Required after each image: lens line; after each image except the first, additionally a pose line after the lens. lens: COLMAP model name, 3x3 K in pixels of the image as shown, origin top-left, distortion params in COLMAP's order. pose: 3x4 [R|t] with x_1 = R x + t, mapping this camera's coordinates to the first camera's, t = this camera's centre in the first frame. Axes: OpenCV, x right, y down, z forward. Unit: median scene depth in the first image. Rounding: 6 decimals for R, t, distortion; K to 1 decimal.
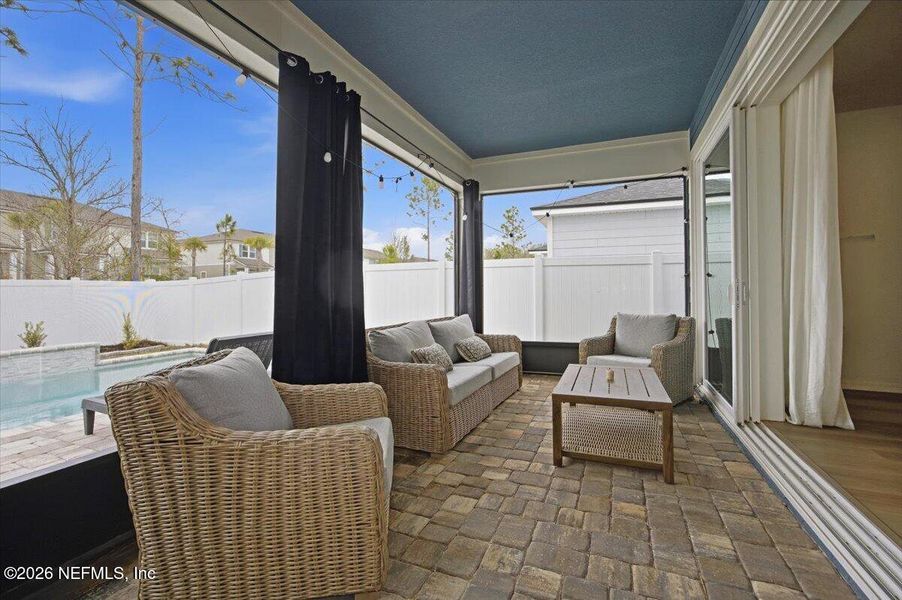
lens RADIAL K [[409.8, 0, 450.1], [0, 409.8, 283.3], [0, 0, 1]] dist [0.001302, 0.000311]
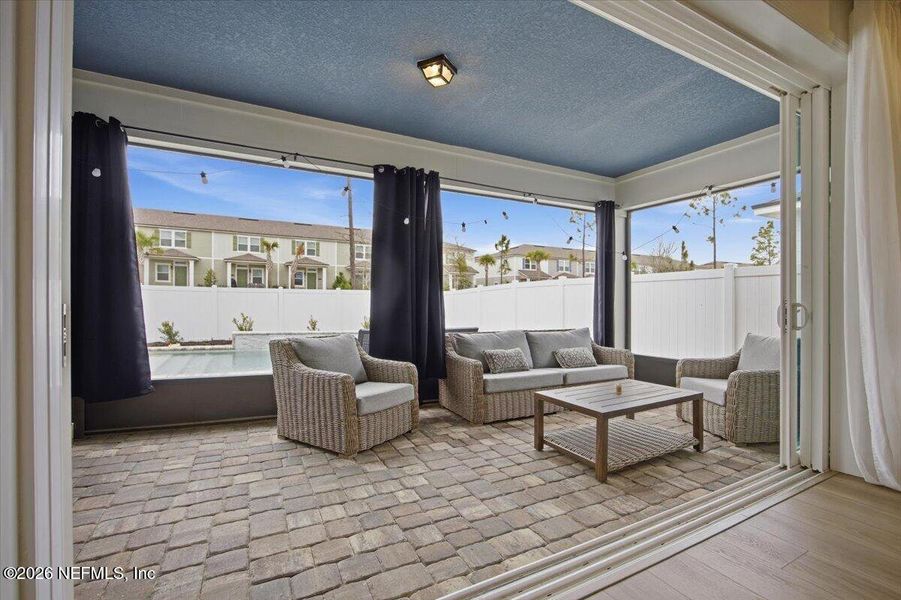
lens RADIAL K [[402.8, 0, 450.5], [0, 402.8, 300.0], [0, 0, 1]] dist [-0.001234, 0.000002]
pose [[0.771171, 0.016002, -0.636427, 0.388723], [-0.002001, 0.999740, 0.022713, -0.016500], [0.636625, -0.016242, 0.771002, -0.049454]]
